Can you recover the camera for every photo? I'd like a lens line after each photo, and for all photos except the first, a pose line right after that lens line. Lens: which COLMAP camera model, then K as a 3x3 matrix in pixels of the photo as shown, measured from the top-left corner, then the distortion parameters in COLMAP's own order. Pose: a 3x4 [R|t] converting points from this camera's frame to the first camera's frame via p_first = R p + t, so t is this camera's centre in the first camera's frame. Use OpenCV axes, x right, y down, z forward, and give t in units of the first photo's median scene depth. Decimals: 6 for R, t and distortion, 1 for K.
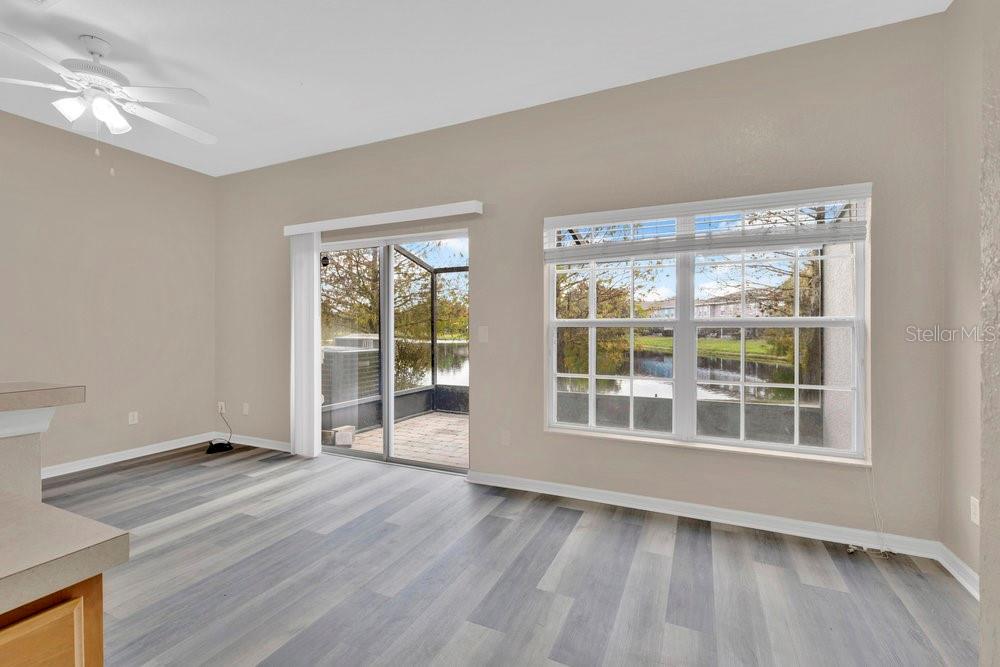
lens RADIAL K [[435.8, 0, 500.0], [0, 435.8, 333.5], [0, 0, 1]] dist [0.030385, -0.000132]
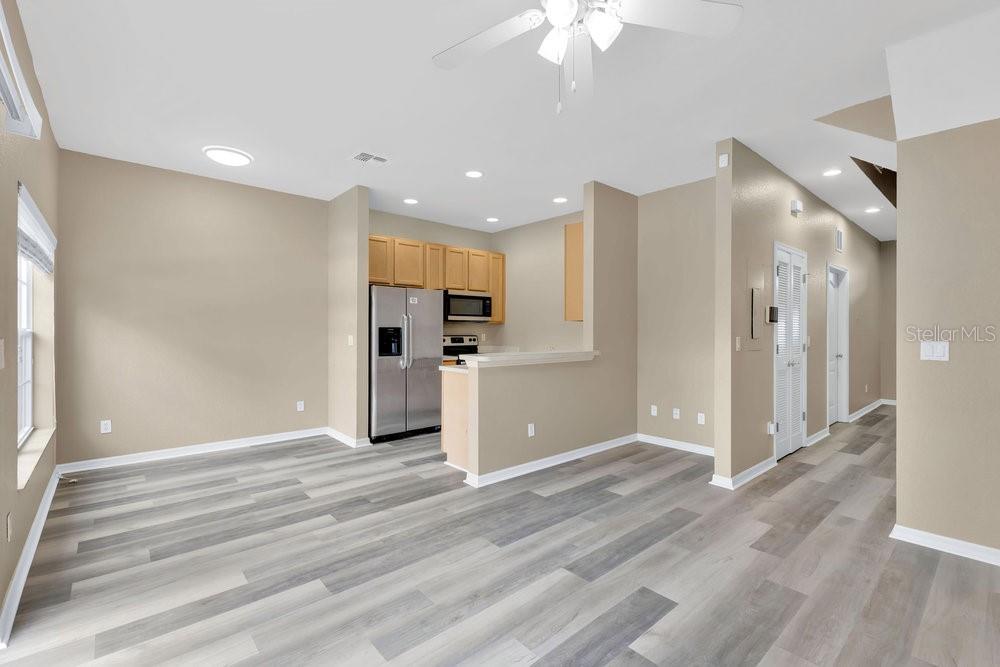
lens RADIAL K [[435.8, 0, 500.0], [0, 435.8, 333.5], [0, 0, 1]] dist [0.030385, -0.000132]
pose [[-0.916227, -0.003576, 0.400643, -1.155205], [0.001271, 0.999929, 0.011833, -0.038800], [-0.400657, 0.011351, -0.916158, 1.784797]]
